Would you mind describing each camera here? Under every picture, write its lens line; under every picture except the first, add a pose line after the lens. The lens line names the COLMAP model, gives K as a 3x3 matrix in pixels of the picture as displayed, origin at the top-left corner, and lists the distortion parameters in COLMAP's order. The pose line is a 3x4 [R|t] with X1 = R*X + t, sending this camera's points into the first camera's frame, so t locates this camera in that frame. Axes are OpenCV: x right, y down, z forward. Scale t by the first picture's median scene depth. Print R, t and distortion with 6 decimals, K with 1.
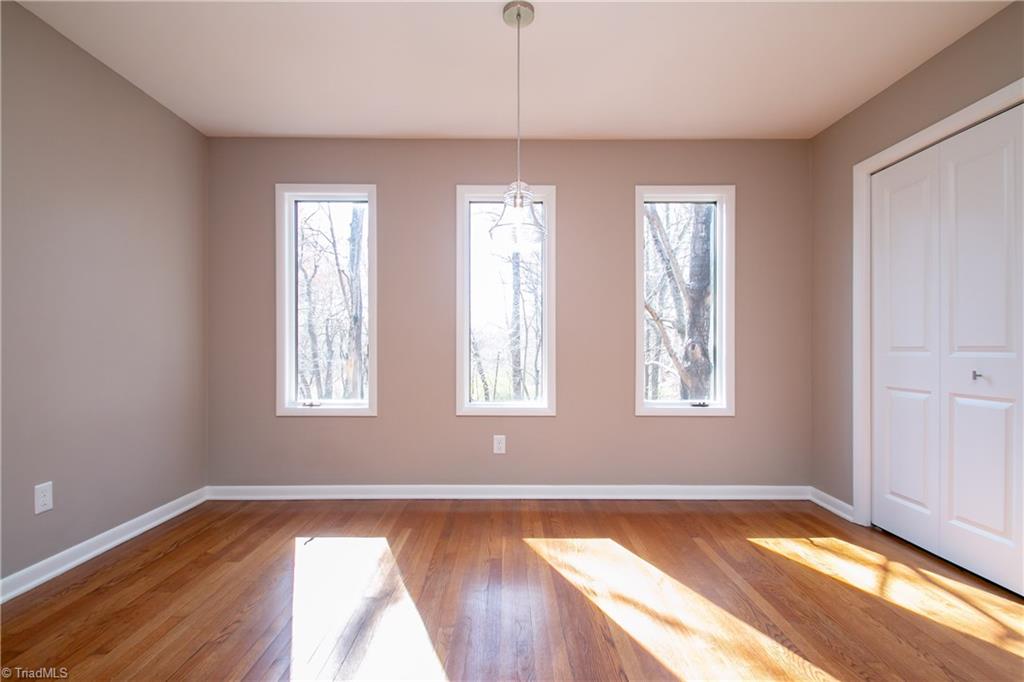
lens RADIAL K [[481.9, 0, 519.1], [0, 481.9, 350.5], [0, 0, 1]] dist [-0.000928, -0.000346]
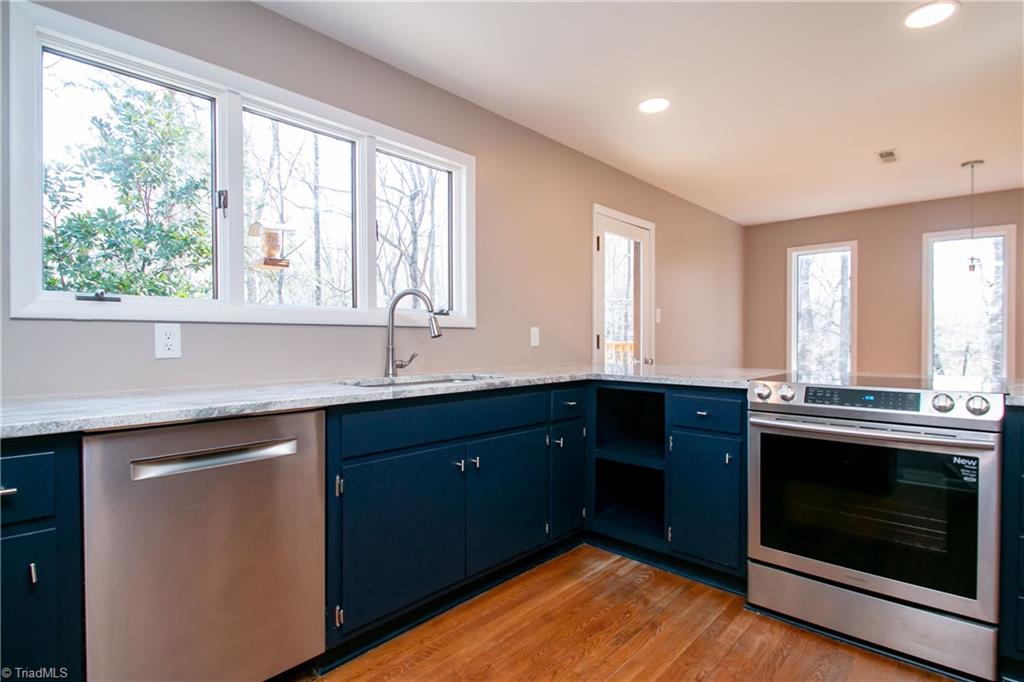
lens RADIAL K [[524.1, 0, 512.6], [0, 524.1, 343.7], [0, 0, 1]] dist [-0.001239, -0.001965]
pose [[0.724670, 0.006988, -0.689061, 0.027678], [0.000156, 0.999947, 0.010306, -0.011681], [0.689096, -0.007576, 0.724630, -0.406596]]
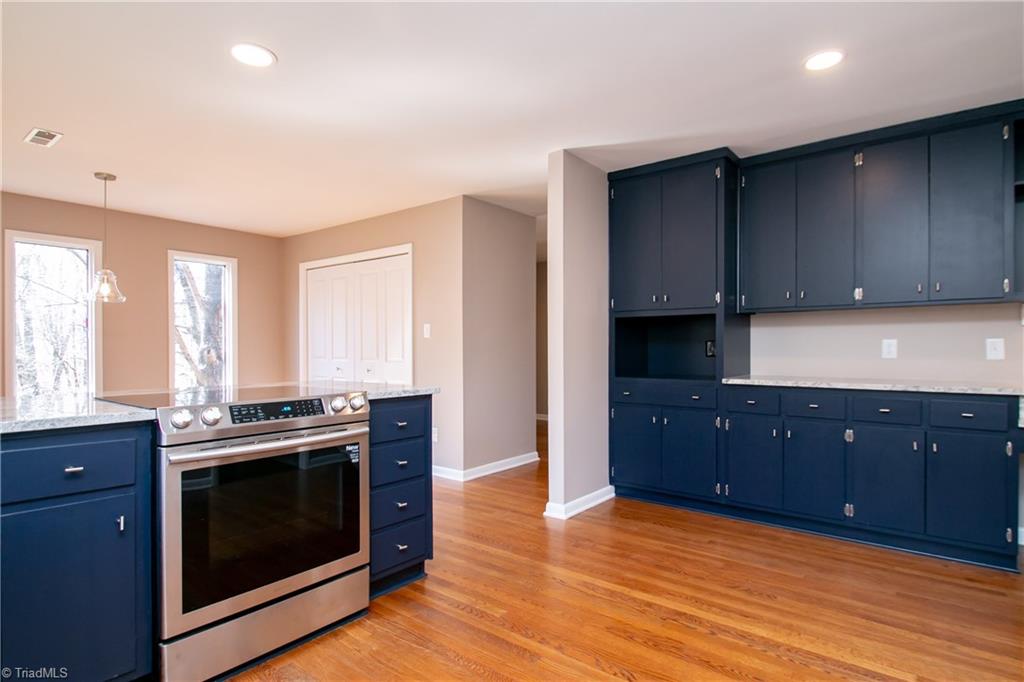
lens RADIAL K [[524.1, 0, 513.4], [0, 524.1, 354.3], [0, 0, 1]] dist [-0.001239, -0.001965]
pose [[0.639135, -0.009195, 0.769040, -0.137054], [0.001569, 0.999942, 0.010651, -0.012700], [-0.769093, -0.005601, 0.639112, -0.363786]]
